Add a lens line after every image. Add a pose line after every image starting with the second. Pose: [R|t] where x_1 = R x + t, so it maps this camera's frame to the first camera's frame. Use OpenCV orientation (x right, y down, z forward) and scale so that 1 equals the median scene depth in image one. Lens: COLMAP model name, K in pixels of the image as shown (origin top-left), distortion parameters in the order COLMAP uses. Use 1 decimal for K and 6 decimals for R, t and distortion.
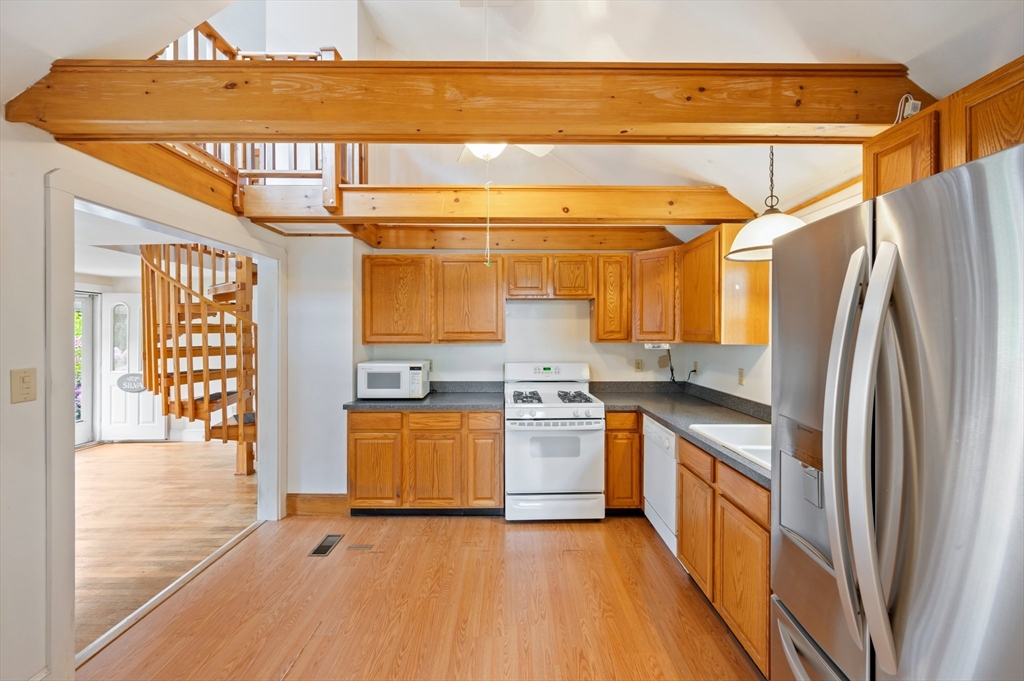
lens RADIAL K [[407.3, 0, 514.5], [0, 407.3, 333.2], [0, 0, 1]] dist [-0.001393, -0.000068]
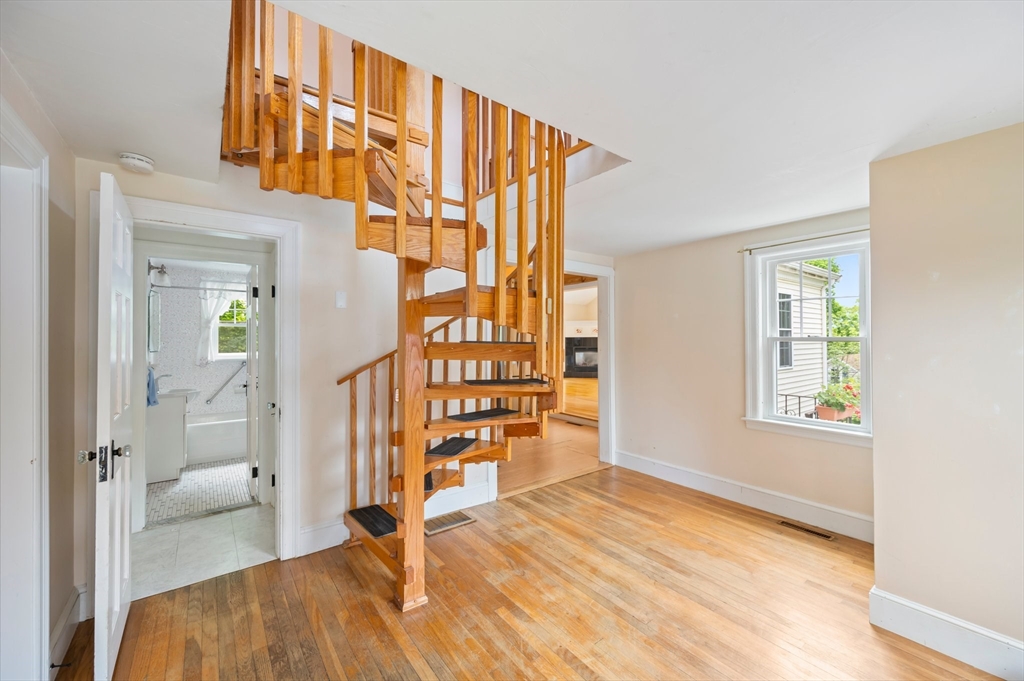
lens RADIAL K [[407.0, 0, 515.4], [0, 407.0, 339.0], [0, 0, 1]] dist [-0.001425, -0.000136]
pose [[-0.599563, 0.003008, 0.800322, -1.484233], [0.005154, 0.999987, 0.000102, 0.035263], [-0.800311, 0.004186, -0.599570, 1.559267]]
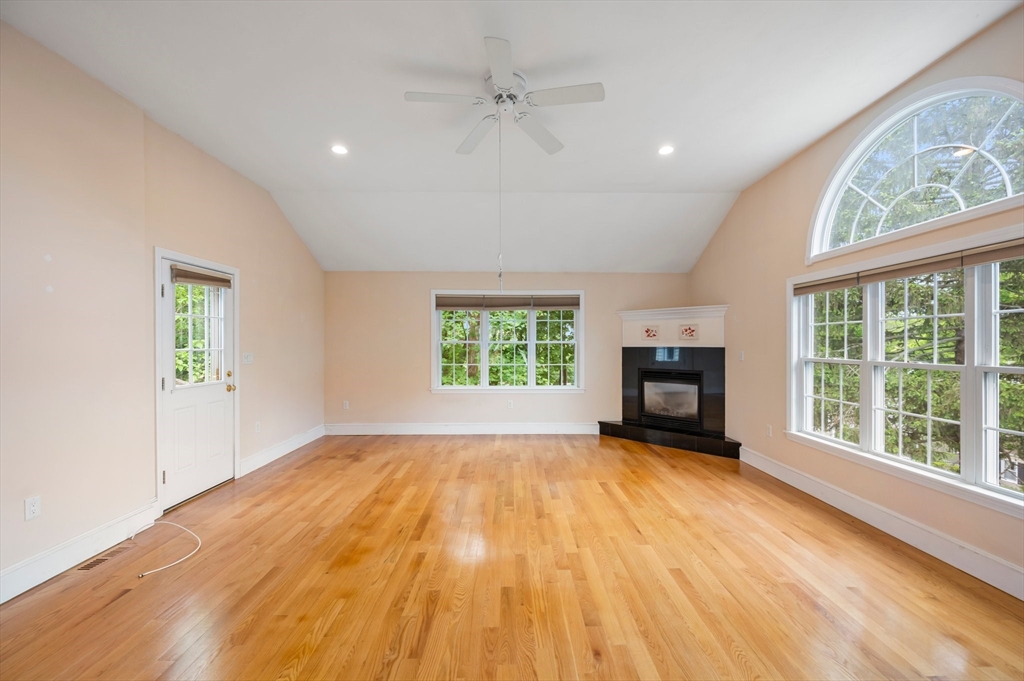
lens RADIAL K [[404.7, 0, 517.3], [0, 404.7, 339.9], [0, 0, 1]] dist [0.001058, 0.000093]
pose [[-0.012403, 0.007266, 0.999897, -0.373029], [0.008173, 0.999941, -0.007165, -0.001948], [-0.999890, 0.008083, -0.012462, -0.764971]]
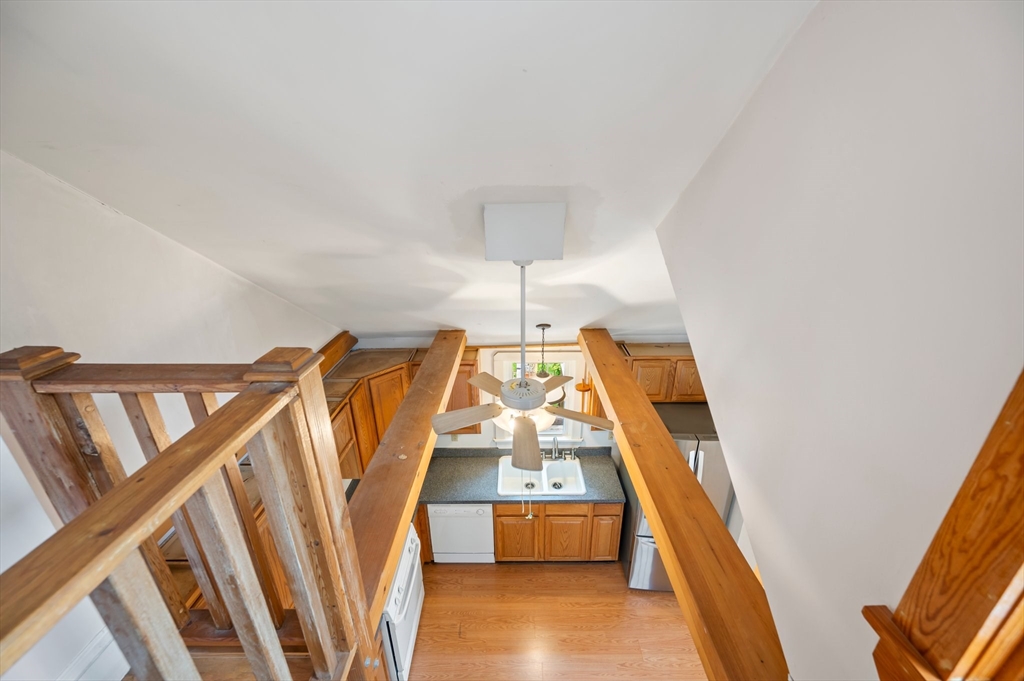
lens RADIAL K [[407.0, 0, 515.4], [0, 407.0, 339.0], [0, 0, 1]] dist [-0.001425, -0.000136]
pose [[0.010596, -0.371807, 0.928249, -0.592043], [0.009663, 0.928296, 0.371716, -0.668585], [-0.999897, 0.005031, 0.013429, 0.669039]]
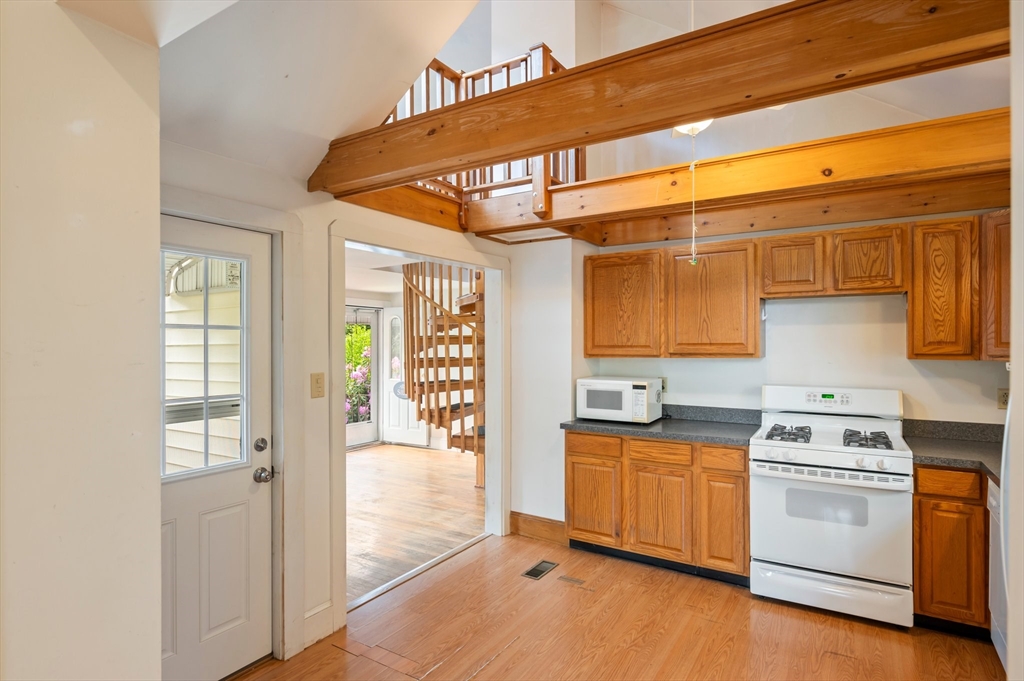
lens RADIAL K [[539.3, 0, 518.5], [0, 539.3, 343.8], [0, 0, 1]] dist [-0.000650, -0.000286]
pose [[0.842669, -0.001025, -0.538432, 0.145688], [0.002293, 0.999996, 0.001685, -0.005084], [0.538428, -0.002654, 0.842667, -0.068438]]
